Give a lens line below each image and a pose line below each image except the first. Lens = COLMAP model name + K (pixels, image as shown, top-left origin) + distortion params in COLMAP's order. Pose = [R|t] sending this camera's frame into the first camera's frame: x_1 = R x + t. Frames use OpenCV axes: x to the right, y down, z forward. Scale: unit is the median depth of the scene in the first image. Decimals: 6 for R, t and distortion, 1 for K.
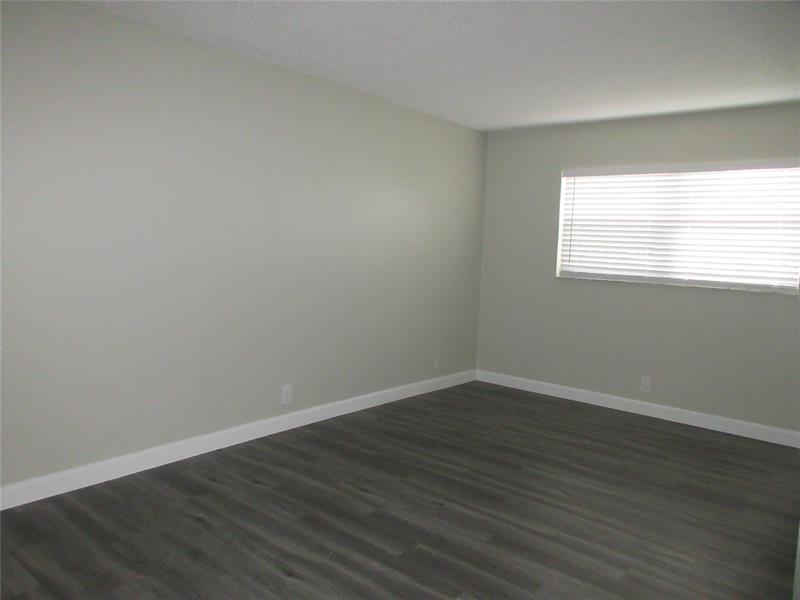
lens RADIAL K [[595.5, 0, 400.0], [0, 595.5, 300.0], [0, 0, 1]] dist [-0.002415, 0.008357]
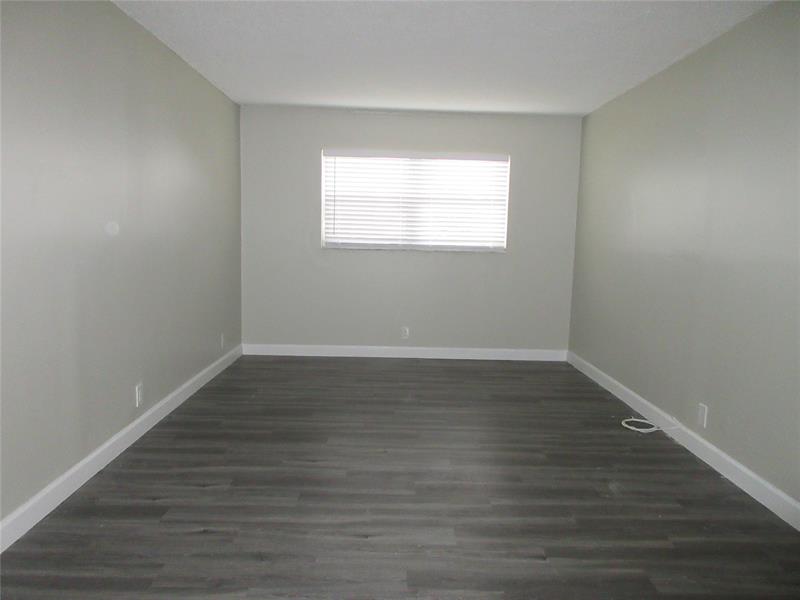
lens RADIAL K [[595.5, 0, 400.0], [0, 595.5, 300.0], [0, 0, 1]] dist [-0.002415, 0.008357]
pose [[0.767187, -0.099381, 0.633677, -0.407500], [0.069332, 0.994984, 0.072107, -0.015606], [-0.637665, -0.011385, 0.770230, 0.079070]]
